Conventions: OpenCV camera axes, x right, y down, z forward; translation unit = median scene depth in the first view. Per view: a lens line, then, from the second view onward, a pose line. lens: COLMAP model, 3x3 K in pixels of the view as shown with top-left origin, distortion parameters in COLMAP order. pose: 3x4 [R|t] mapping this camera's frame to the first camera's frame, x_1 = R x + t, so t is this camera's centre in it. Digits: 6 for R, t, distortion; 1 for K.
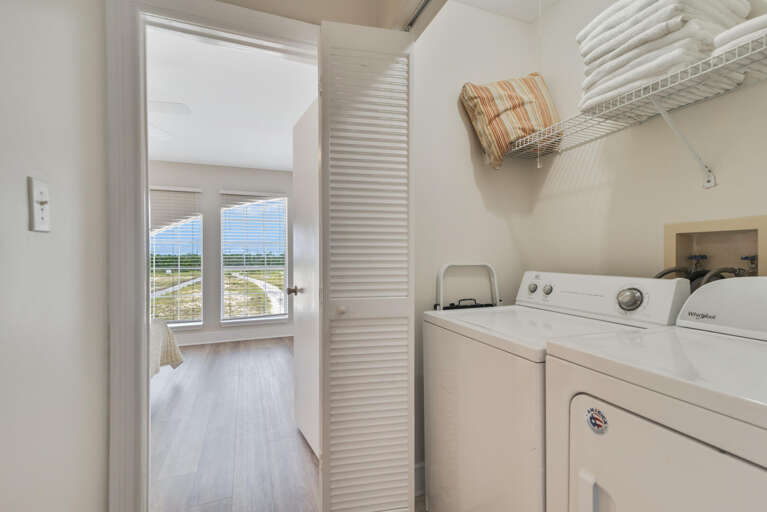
lens RADIAL K [[346.0, 0, 383.5], [0, 346.0, 256.0], [0, 0, 1]] dist [0.029379, 0.000258]
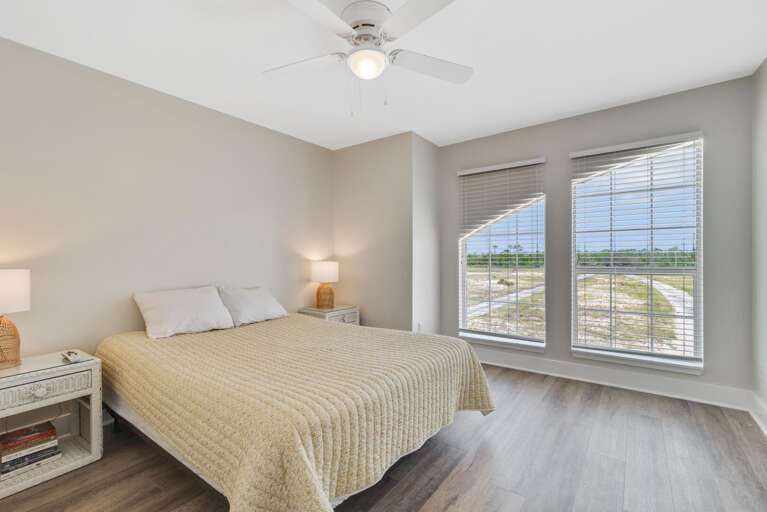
lens RADIAL K [[346.0, 0, 383.5], [0, 346.0, 256.0], [0, 0, 1]] dist [0.029379, 0.000258]
pose [[0.531822, 0.012393, -0.846765, -0.085147], [-0.000261, 0.999895, 0.014471, -0.003553], [0.846856, -0.007475, 0.531770, 0.329031]]
